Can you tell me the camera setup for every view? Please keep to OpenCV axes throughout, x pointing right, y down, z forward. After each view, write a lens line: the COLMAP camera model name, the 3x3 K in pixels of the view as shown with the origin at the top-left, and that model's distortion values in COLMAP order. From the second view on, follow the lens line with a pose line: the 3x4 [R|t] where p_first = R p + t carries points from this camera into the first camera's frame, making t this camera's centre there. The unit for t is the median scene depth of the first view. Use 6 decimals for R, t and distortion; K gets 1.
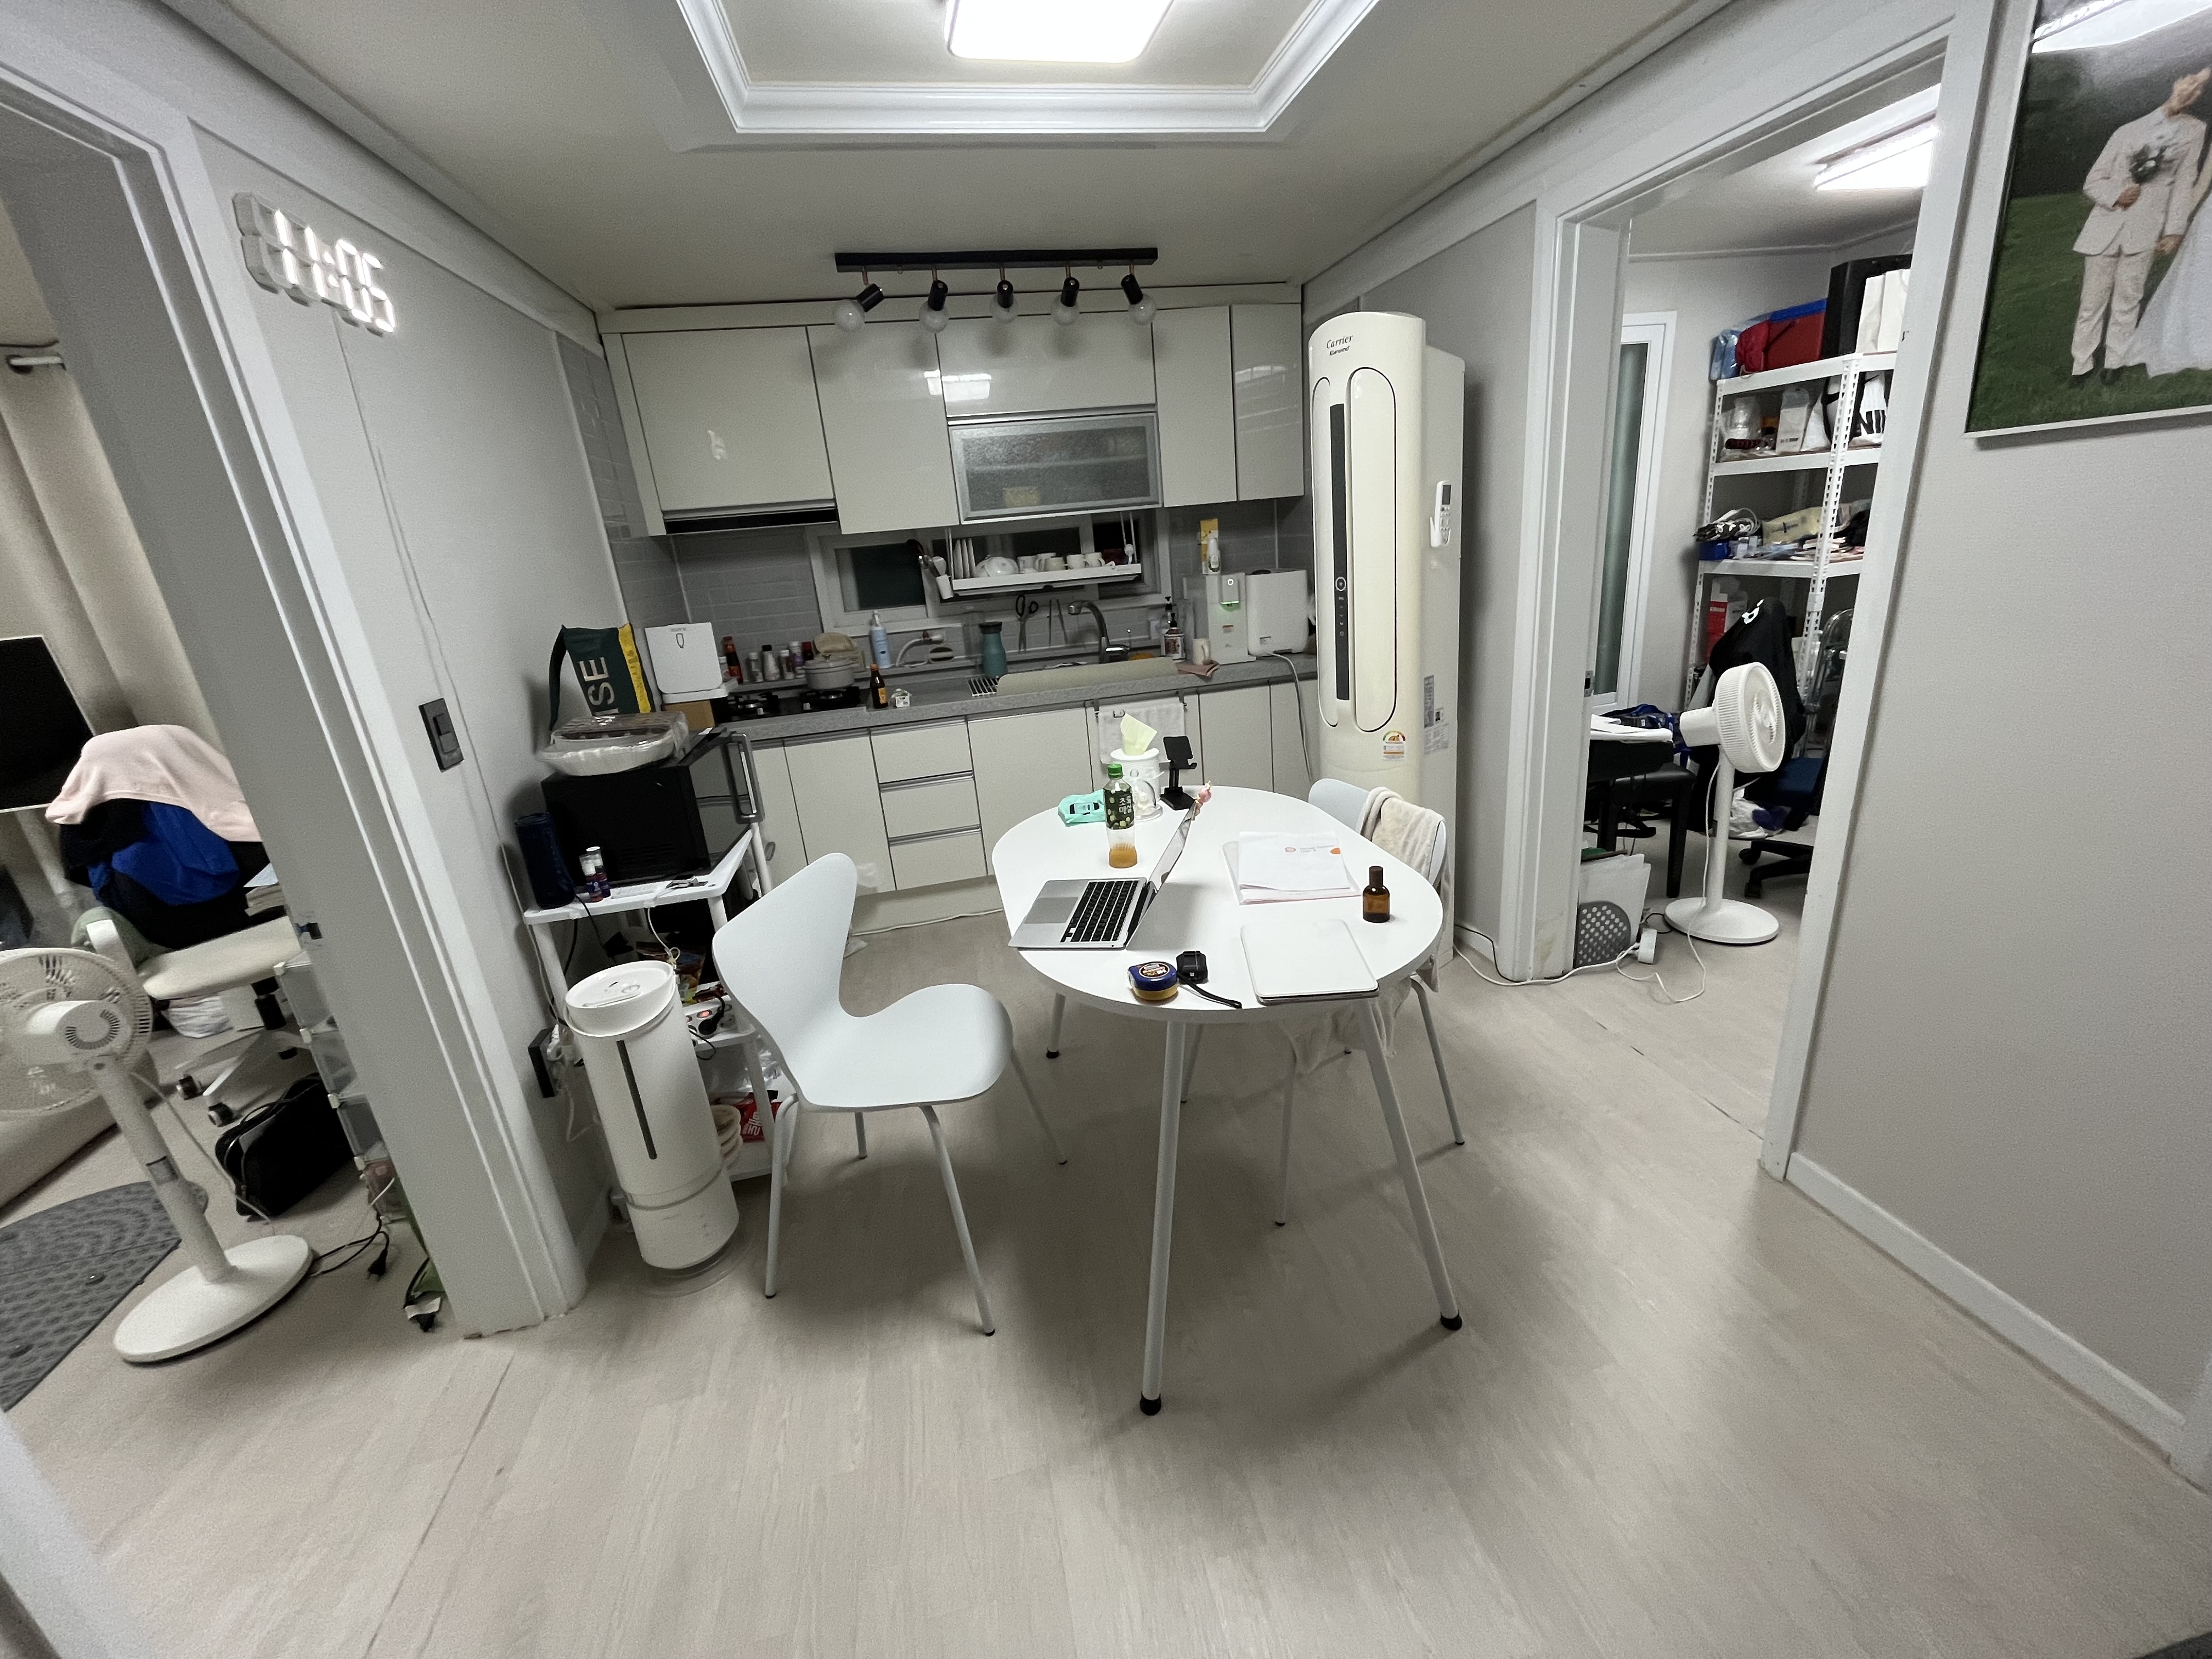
lens RADIAL K [[884.8, 0, 1117.8], [0, 884.8, 811.7], [0, 0, 1]] dist [-0.000787, -0.000744]
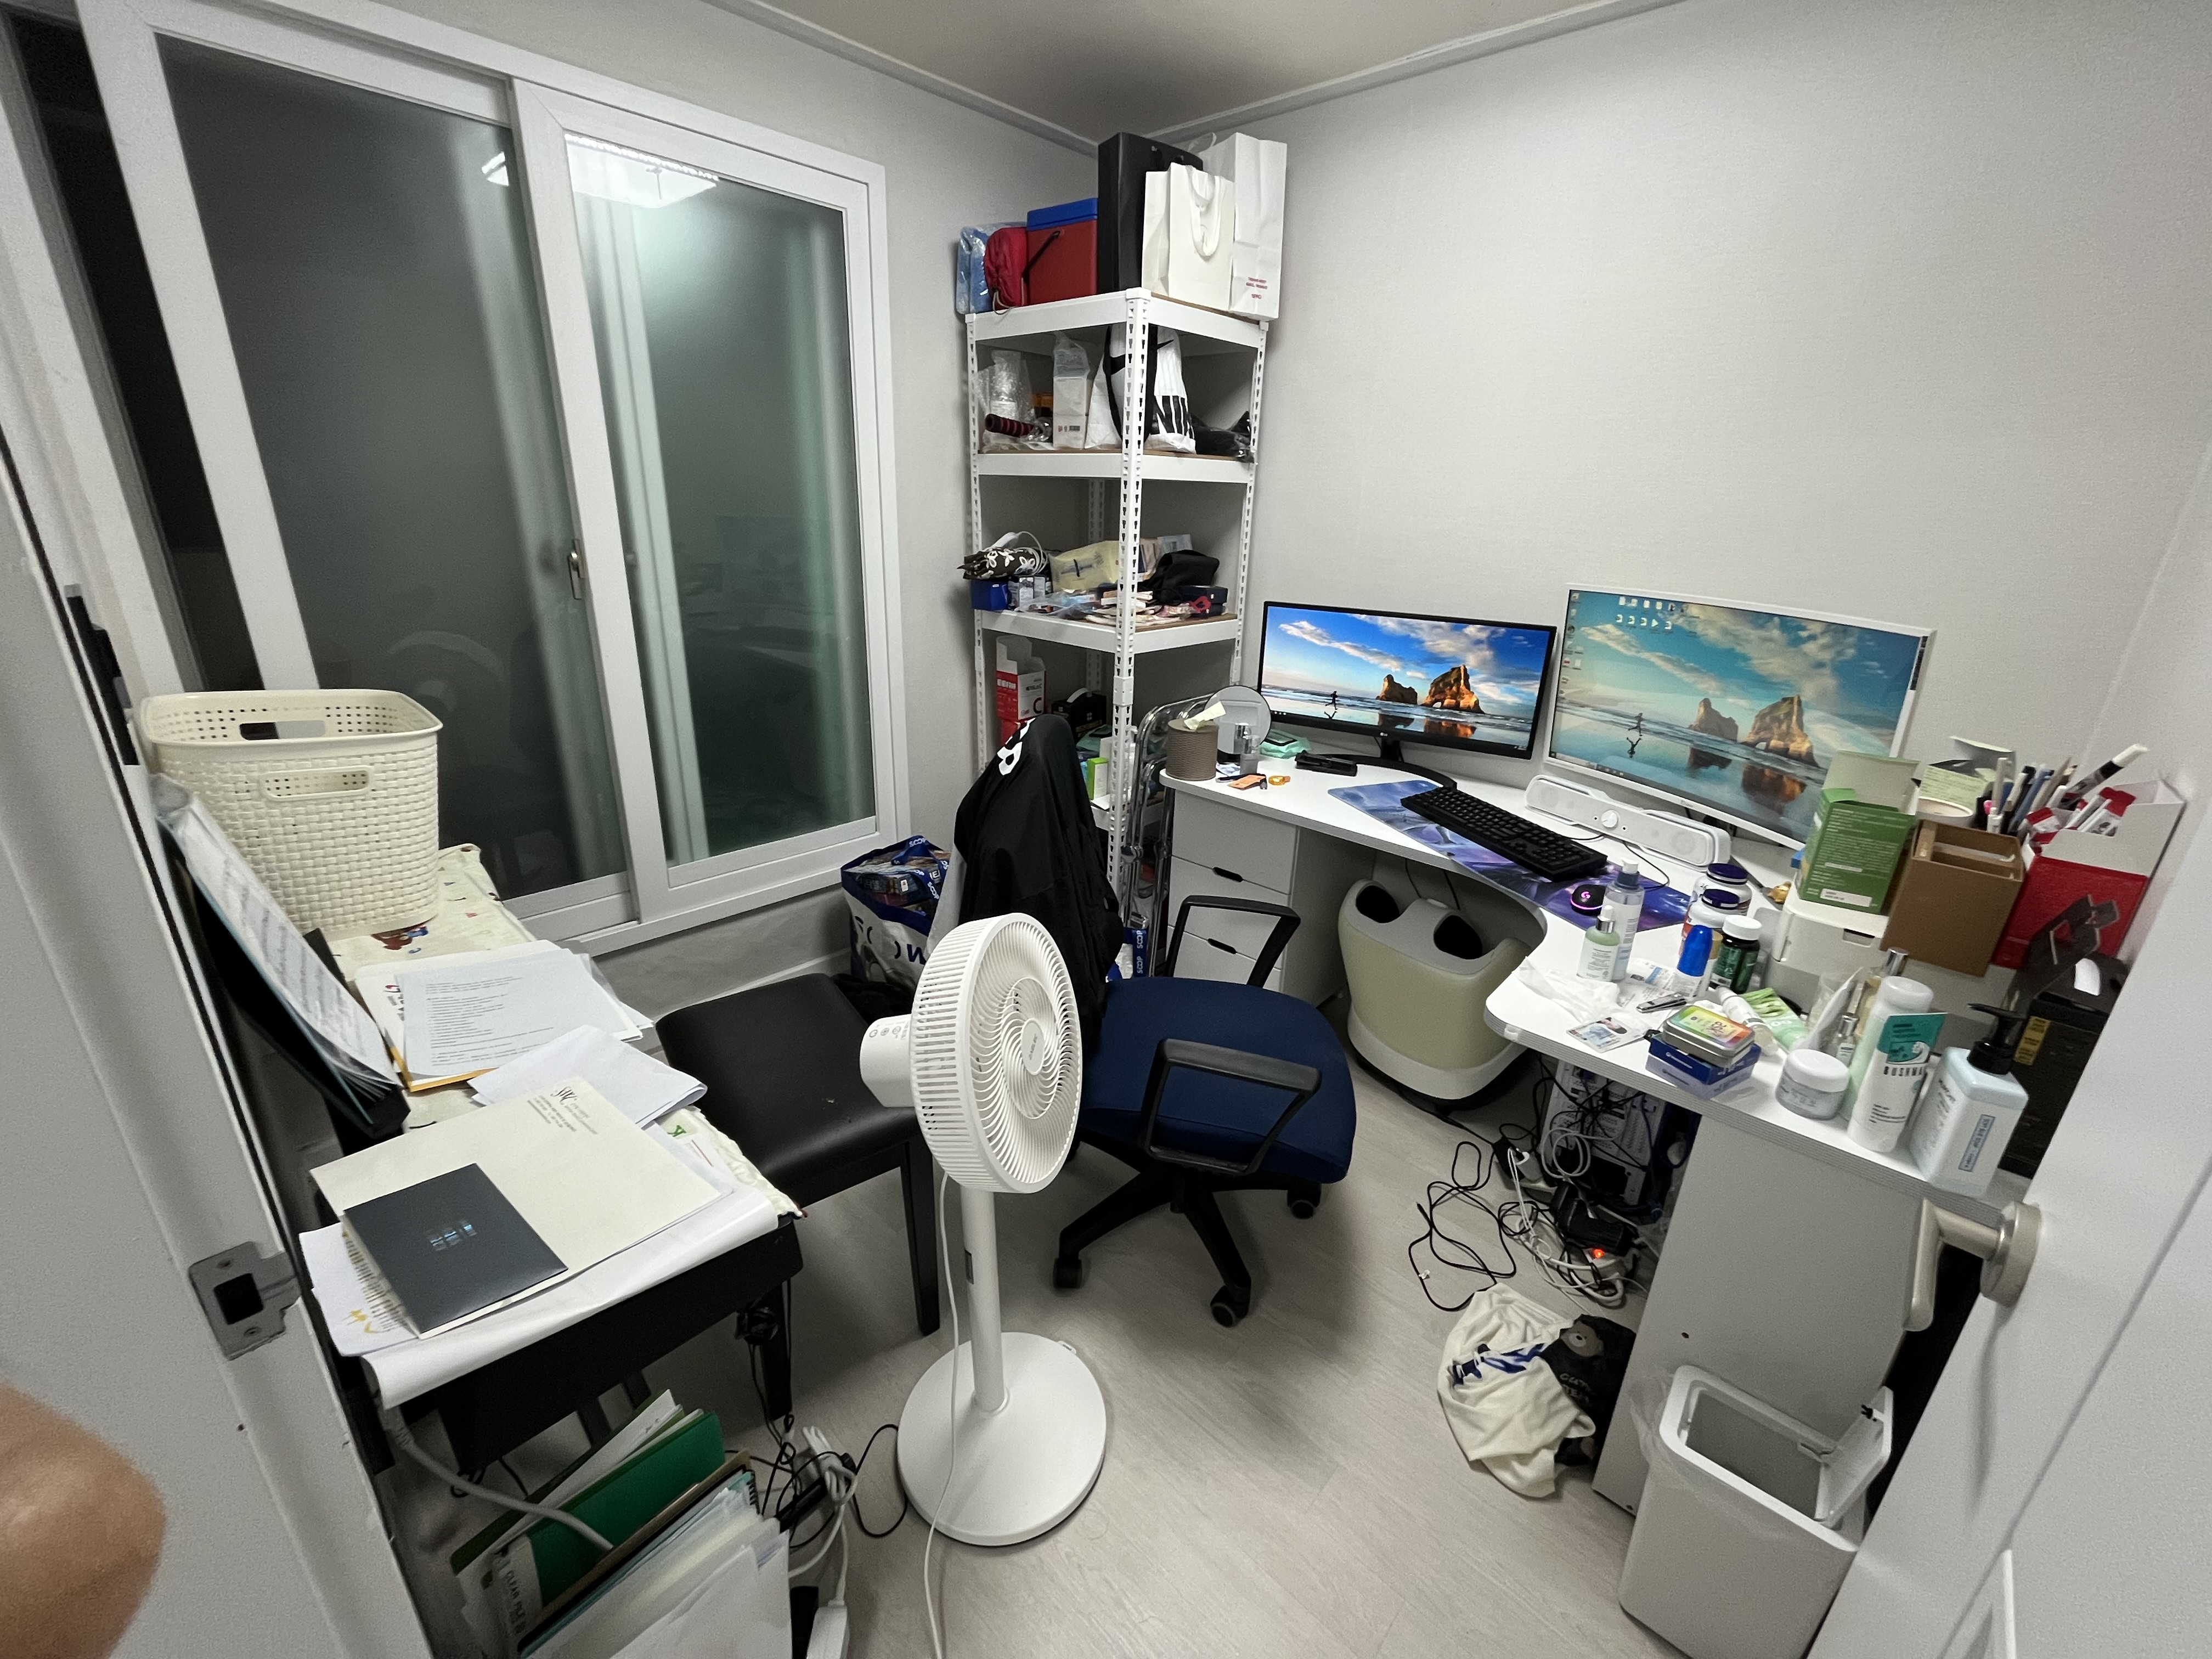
lens RADIAL K [[884.8, 0, 1117.8], [0, 884.8, 811.7], [0, 0, 1]] dist [-0.000787, -0.000744]
pose [[0.804568, -0.085014, 0.587744, 0.404804], [0.081933, 0.996126, 0.031926, -0.171349], [-0.588182, 0.022469, 0.808417, 0.490150]]
